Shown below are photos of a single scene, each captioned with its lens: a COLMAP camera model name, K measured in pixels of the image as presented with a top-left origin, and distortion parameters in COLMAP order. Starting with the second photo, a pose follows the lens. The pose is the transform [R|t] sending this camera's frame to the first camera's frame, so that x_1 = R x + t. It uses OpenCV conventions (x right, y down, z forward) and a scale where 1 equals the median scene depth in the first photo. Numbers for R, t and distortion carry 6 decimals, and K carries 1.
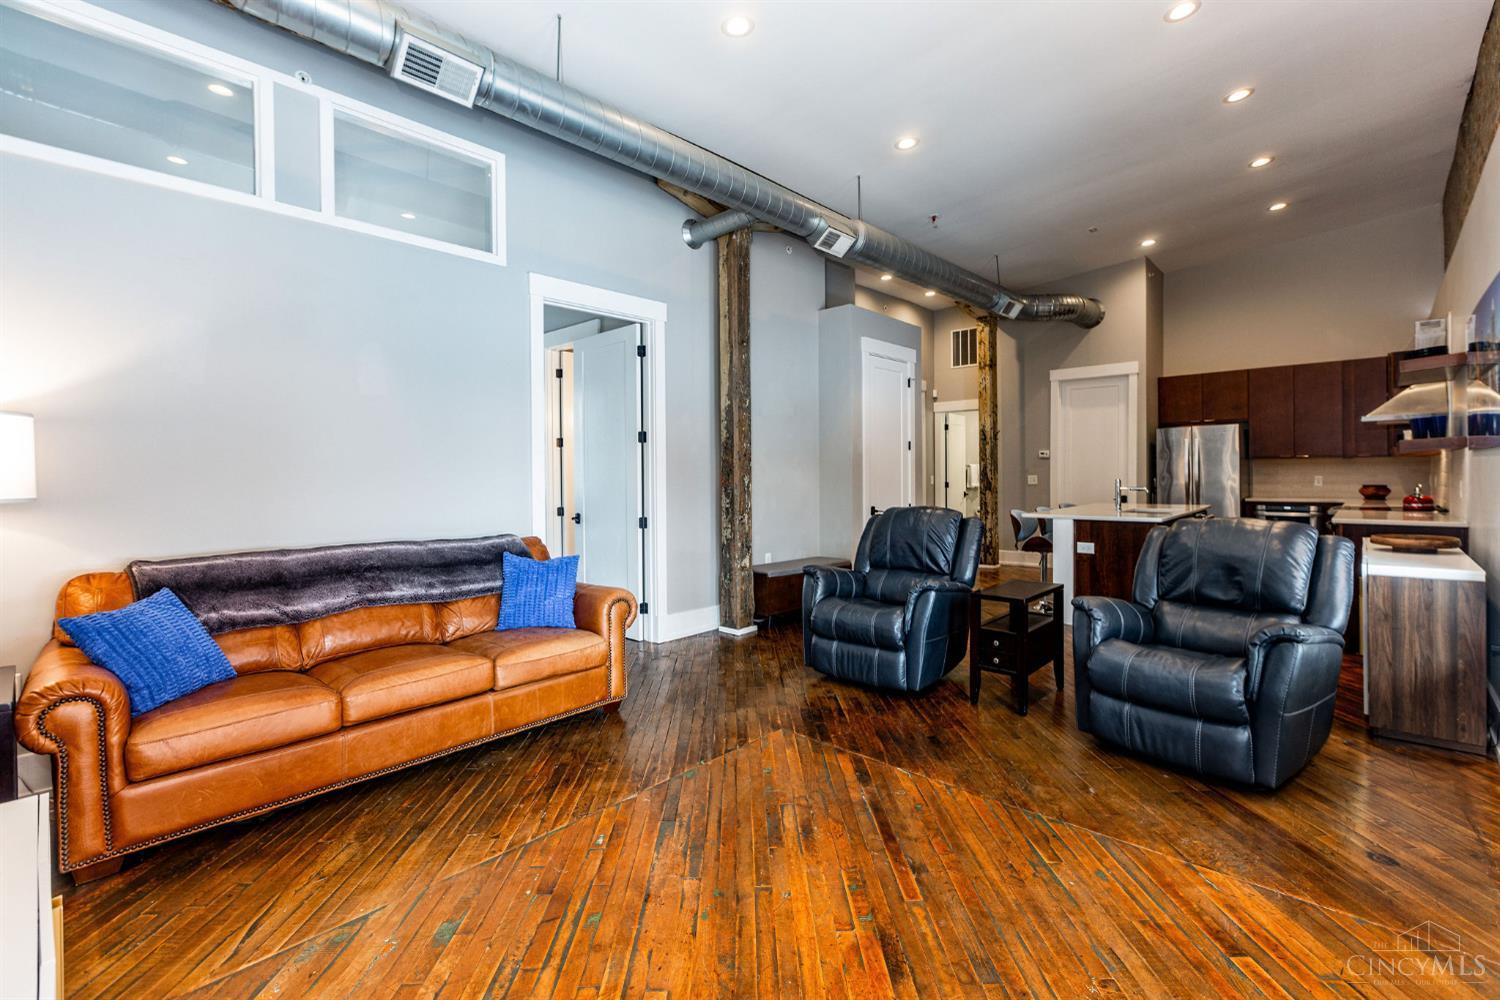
lens RADIAL K [[671.5, 0, 755.8], [0, 671.5, 481.7], [0, 0, 1]] dist [0.002056, -0.002434]
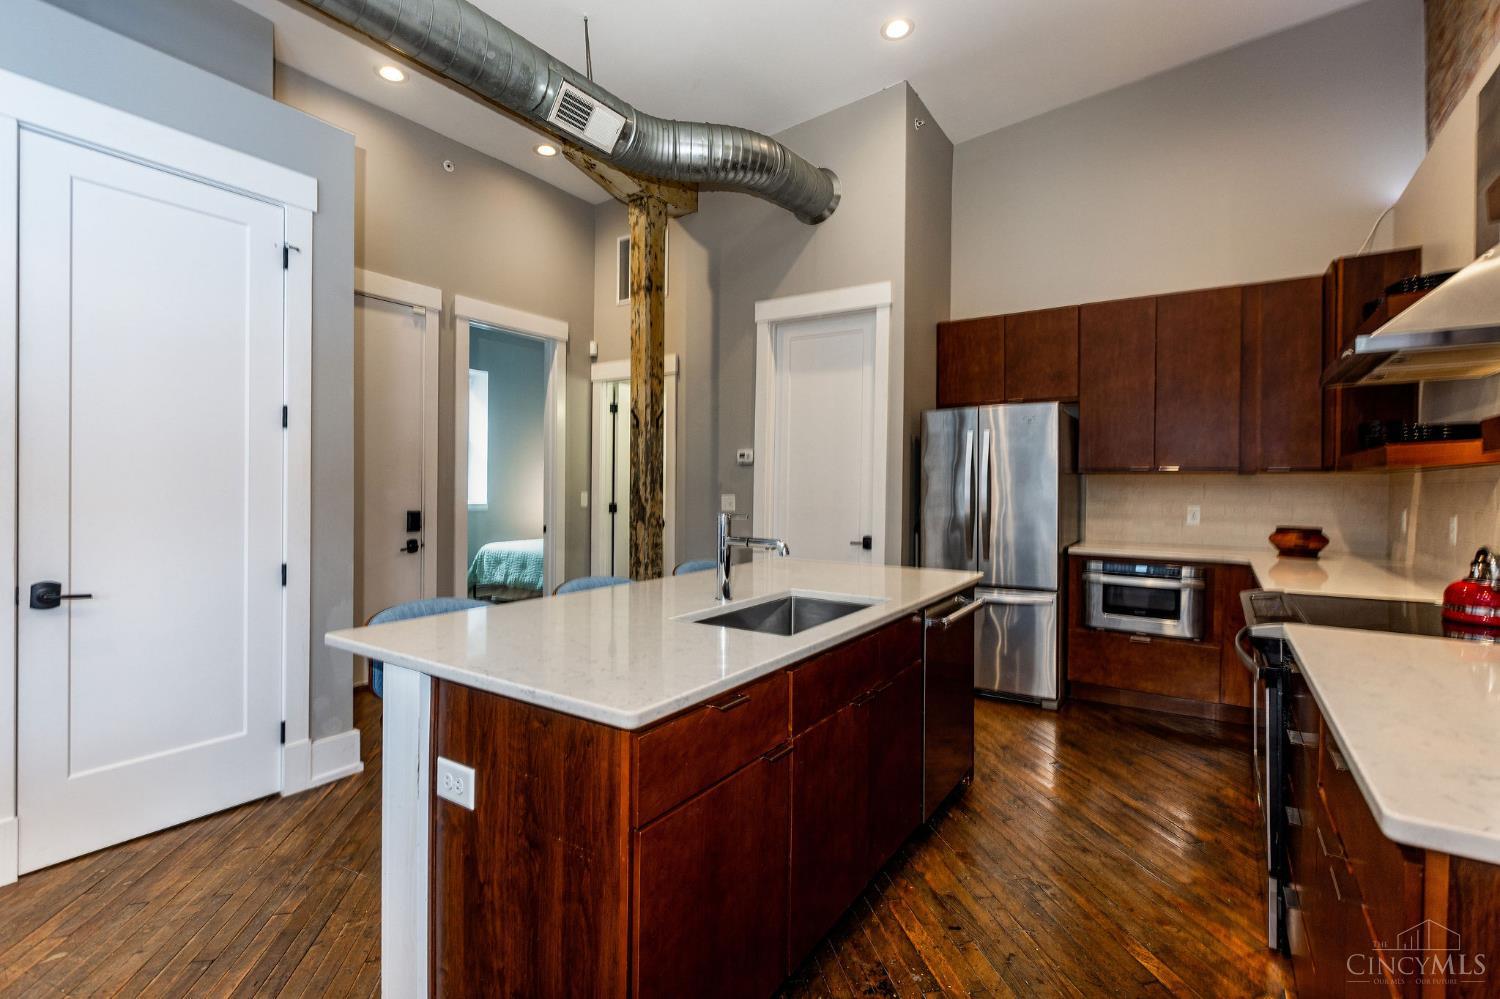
lens RADIAL K [[671.5, 0, 754.6], [0, 671.5, 502.2], [0, 0, 1]] dist [0.002056, -0.002434]
pose [[0.987607, 0.016927, 0.156029, 0.424253], [-0.018907, 0.999758, 0.011219, -0.011875], [-0.155802, -0.014030, 0.987689, 0.546960]]
